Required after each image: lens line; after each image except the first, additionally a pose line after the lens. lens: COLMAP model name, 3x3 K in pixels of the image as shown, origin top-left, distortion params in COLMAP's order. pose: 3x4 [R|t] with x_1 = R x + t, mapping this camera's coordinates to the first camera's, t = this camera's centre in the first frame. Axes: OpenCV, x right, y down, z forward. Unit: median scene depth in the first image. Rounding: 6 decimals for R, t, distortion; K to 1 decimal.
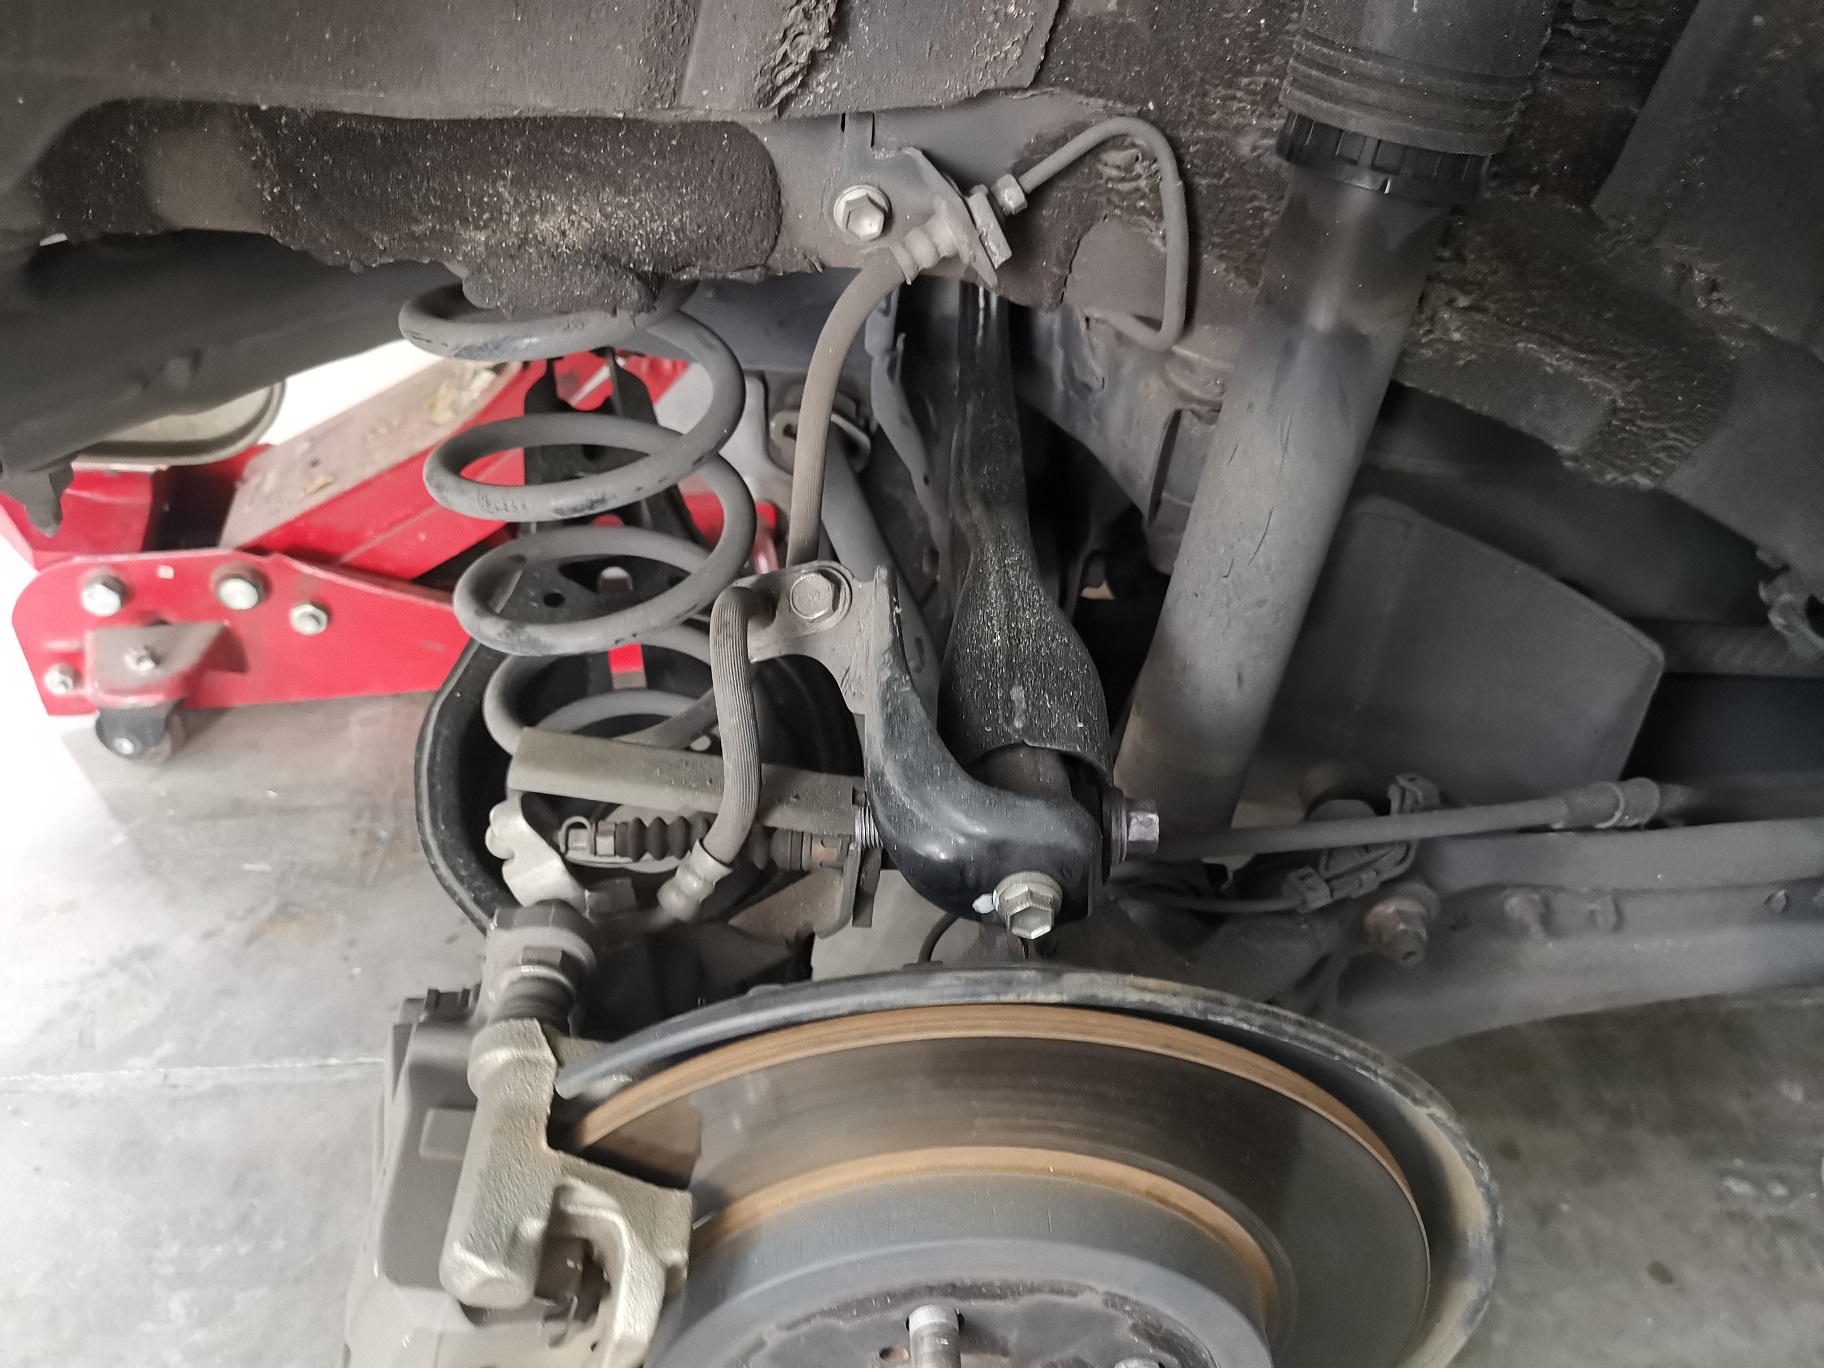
lens RADIAL K [[1442.3, 0, 894.7], [0, 1442.3, 672.5], [0, 0, 1]] dist [0.007835, -0.017895]
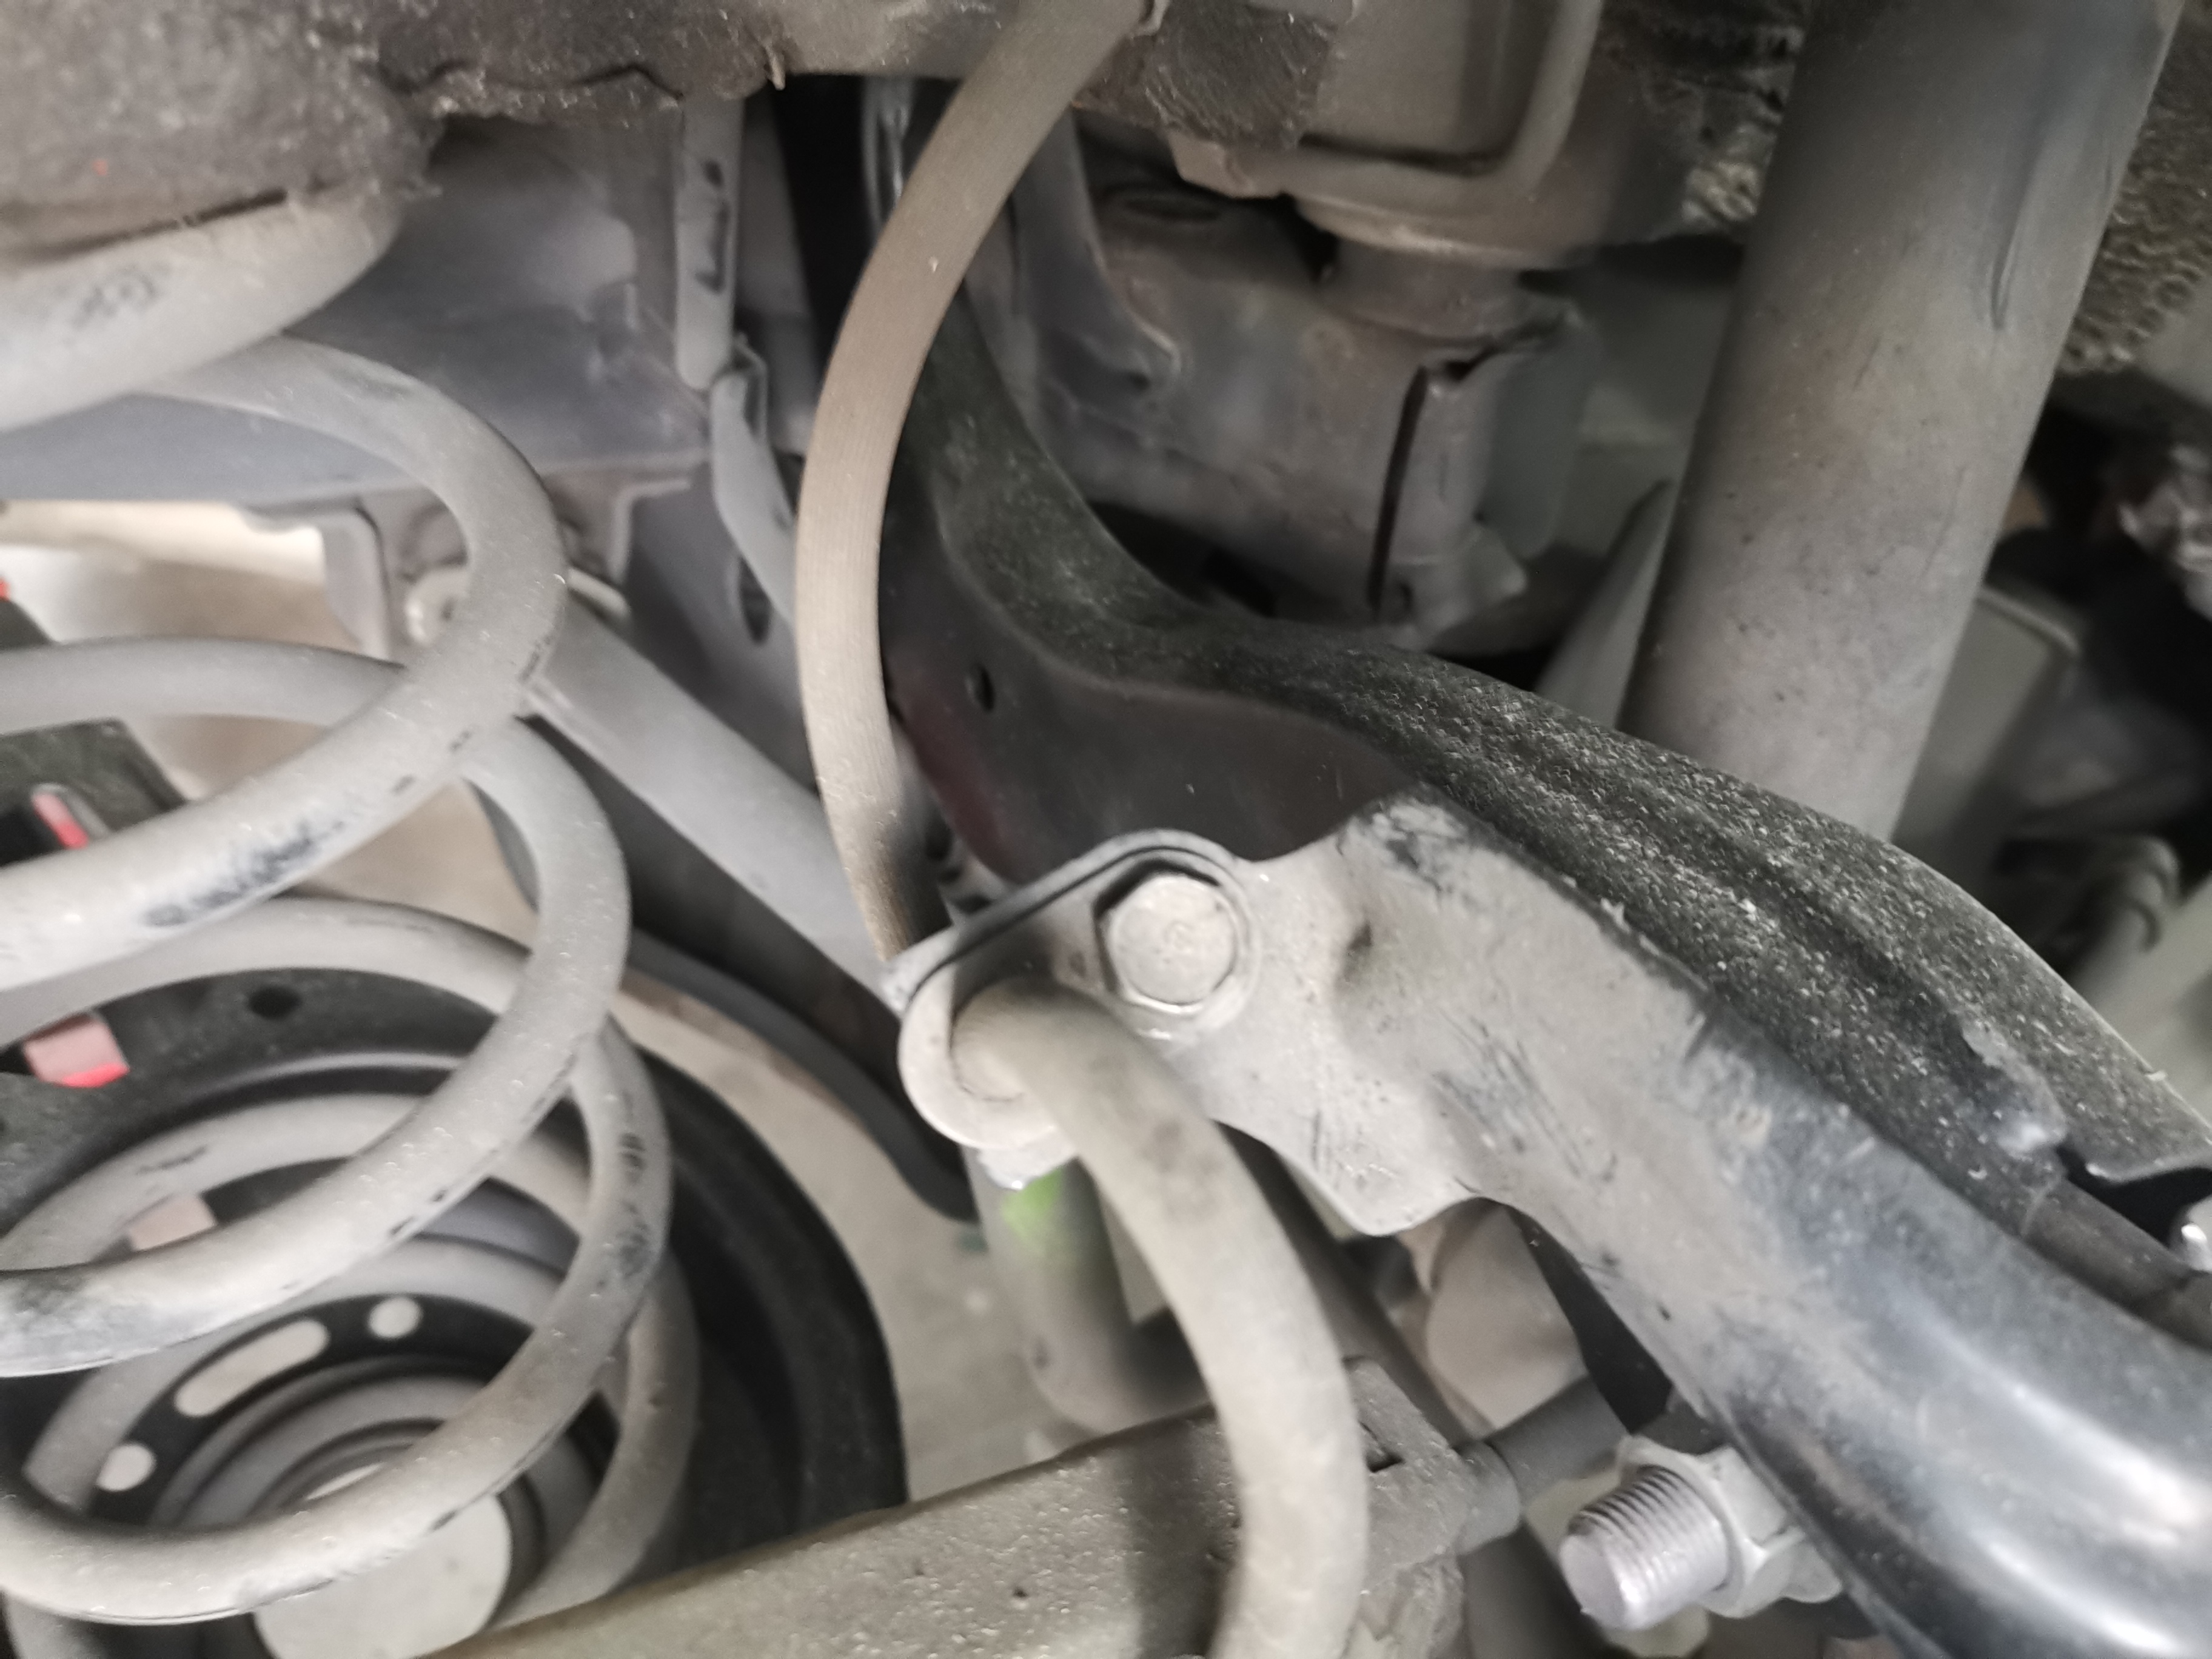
lens RADIAL K [[1749.1, 0, 1060.1], [0, 1749.1, 803.4], [0, 0, 1]] dist [0.007835, -0.017895]
pose [[0.869694, -0.249714, 0.425765, -0.234850], [0.270022, 0.962765, 0.013104, -0.091903], [-0.413184, 0.103570, 0.904739, 0.611511]]
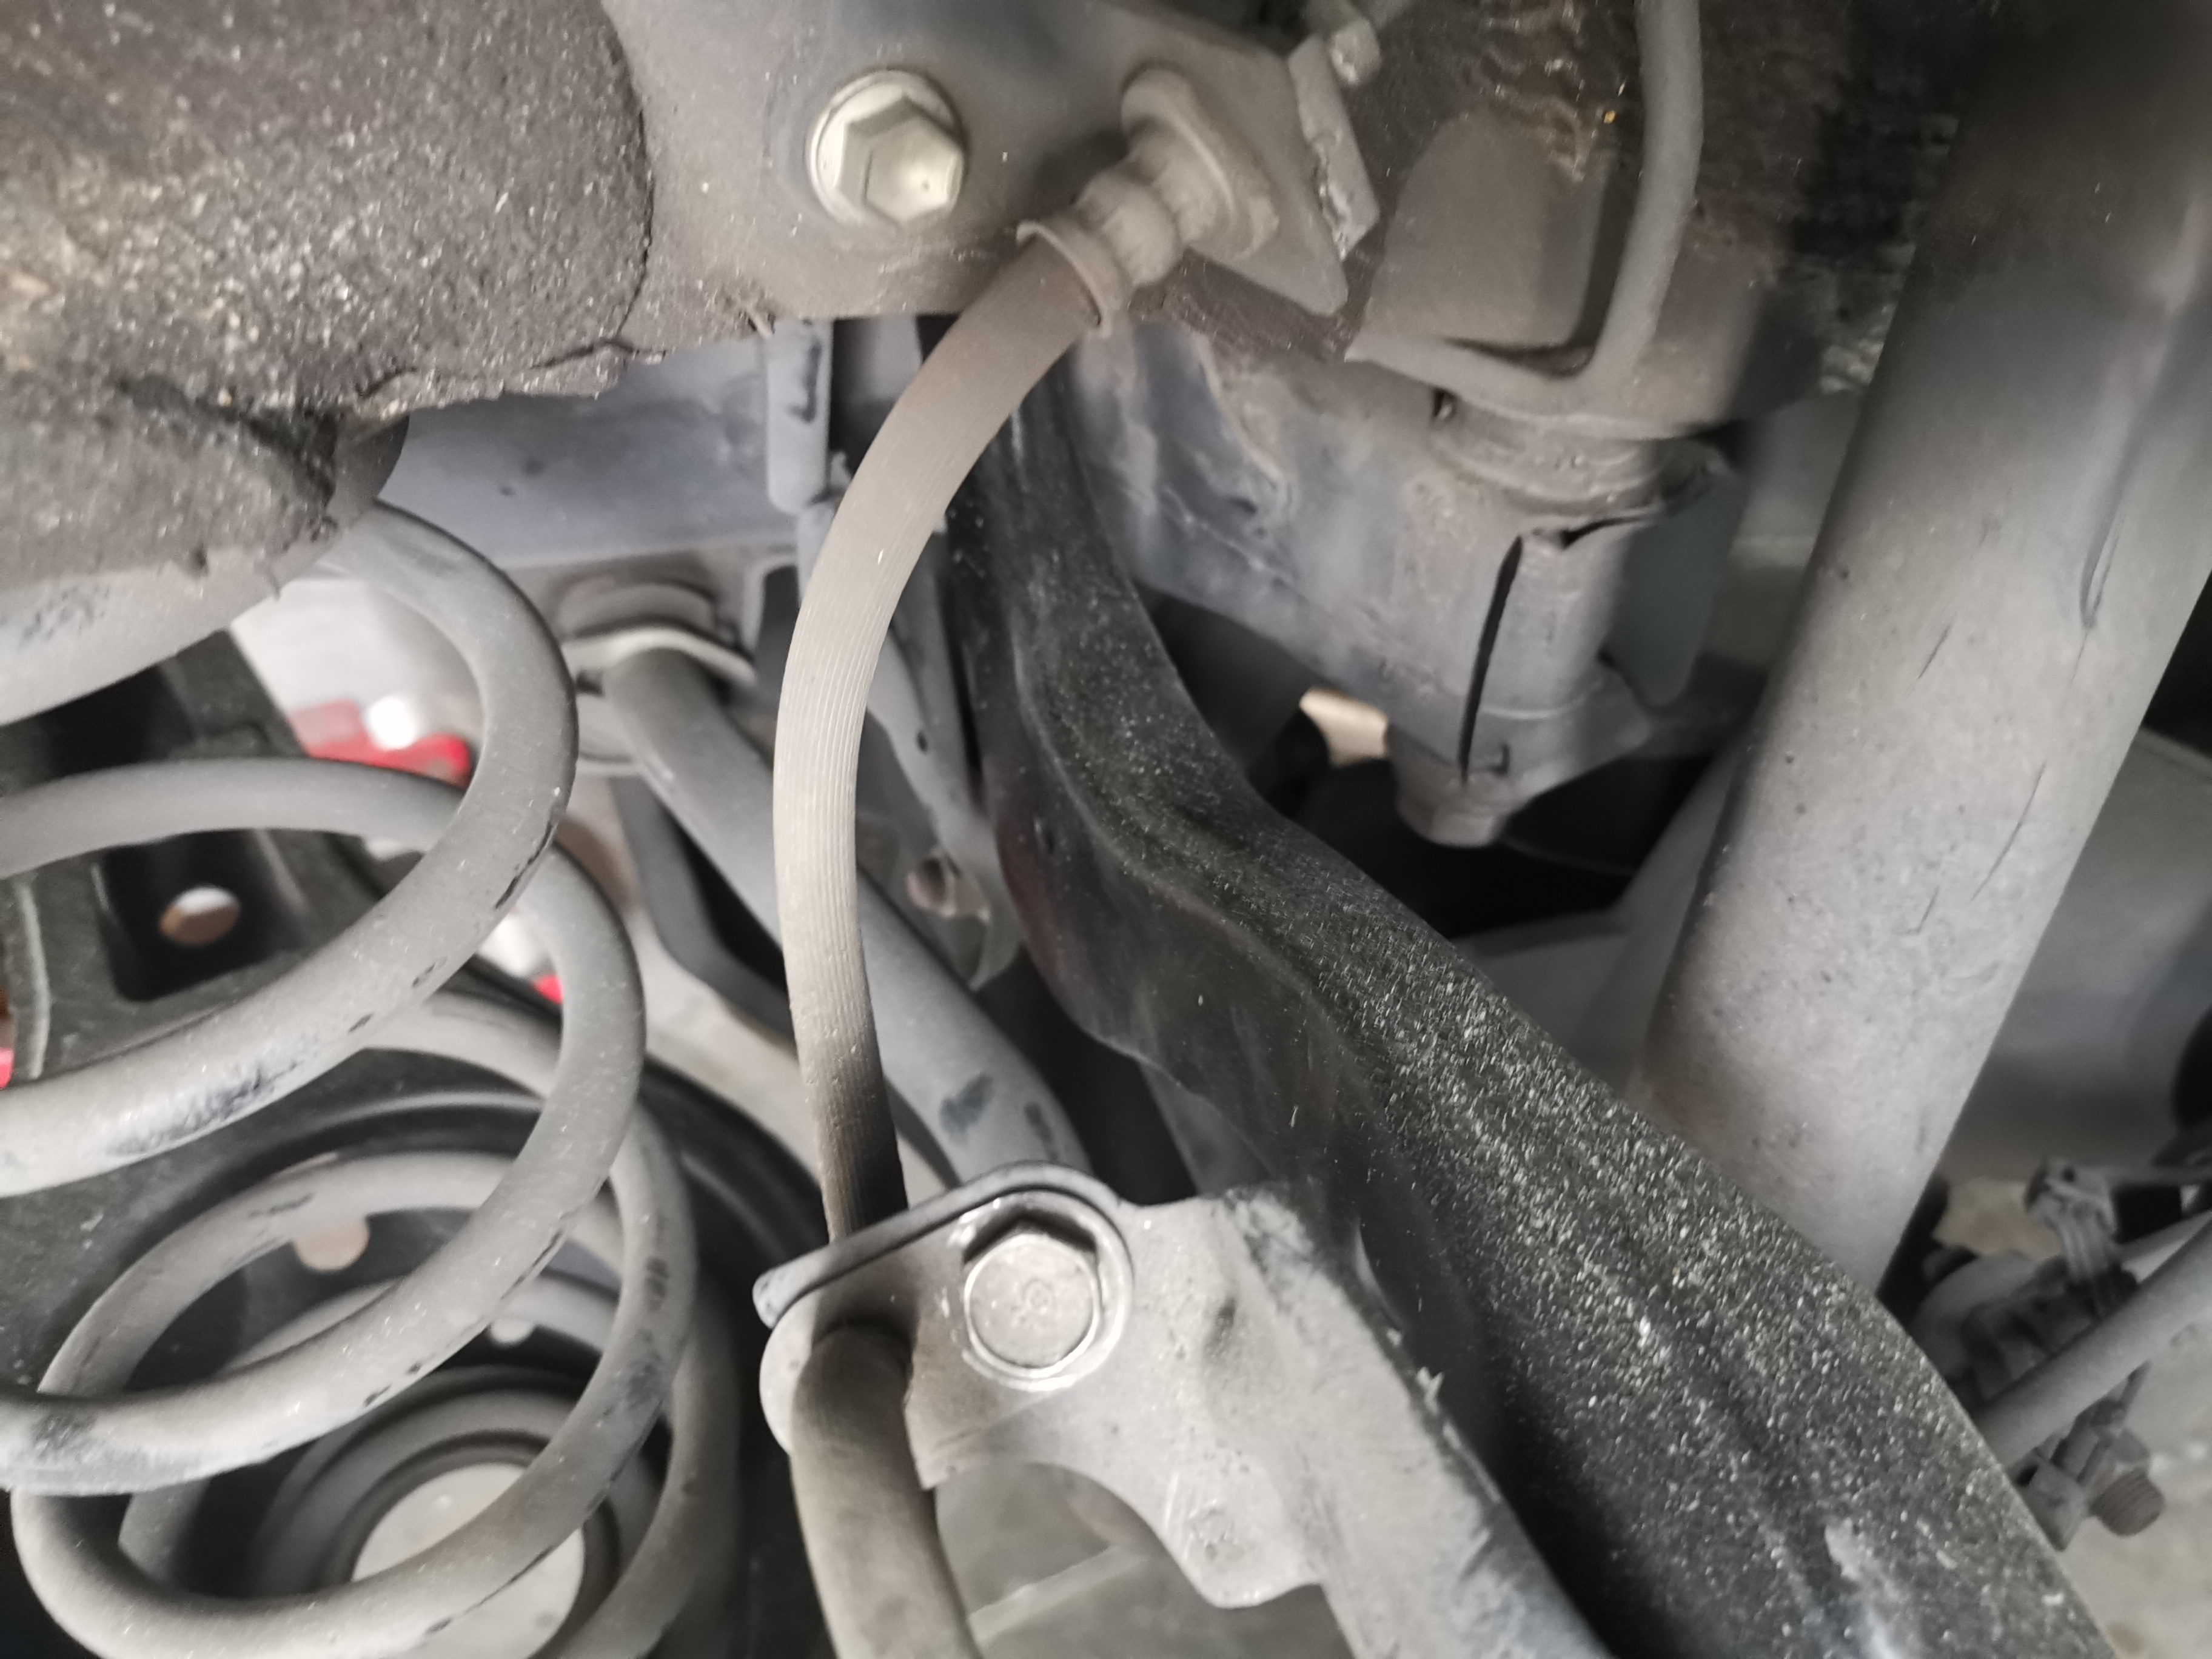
lens RADIAL K [[1749.1, 0, 1076.8], [0, 1749.1, 793.8], [0, 0, 1]] dist [0.007835, -0.017895]
pose [[0.940069, -0.203612, 0.273518, -0.127244], [0.202743, 0.978717, 0.031758, -0.170167], [-0.274163, 0.025599, 0.961342, 0.579737]]
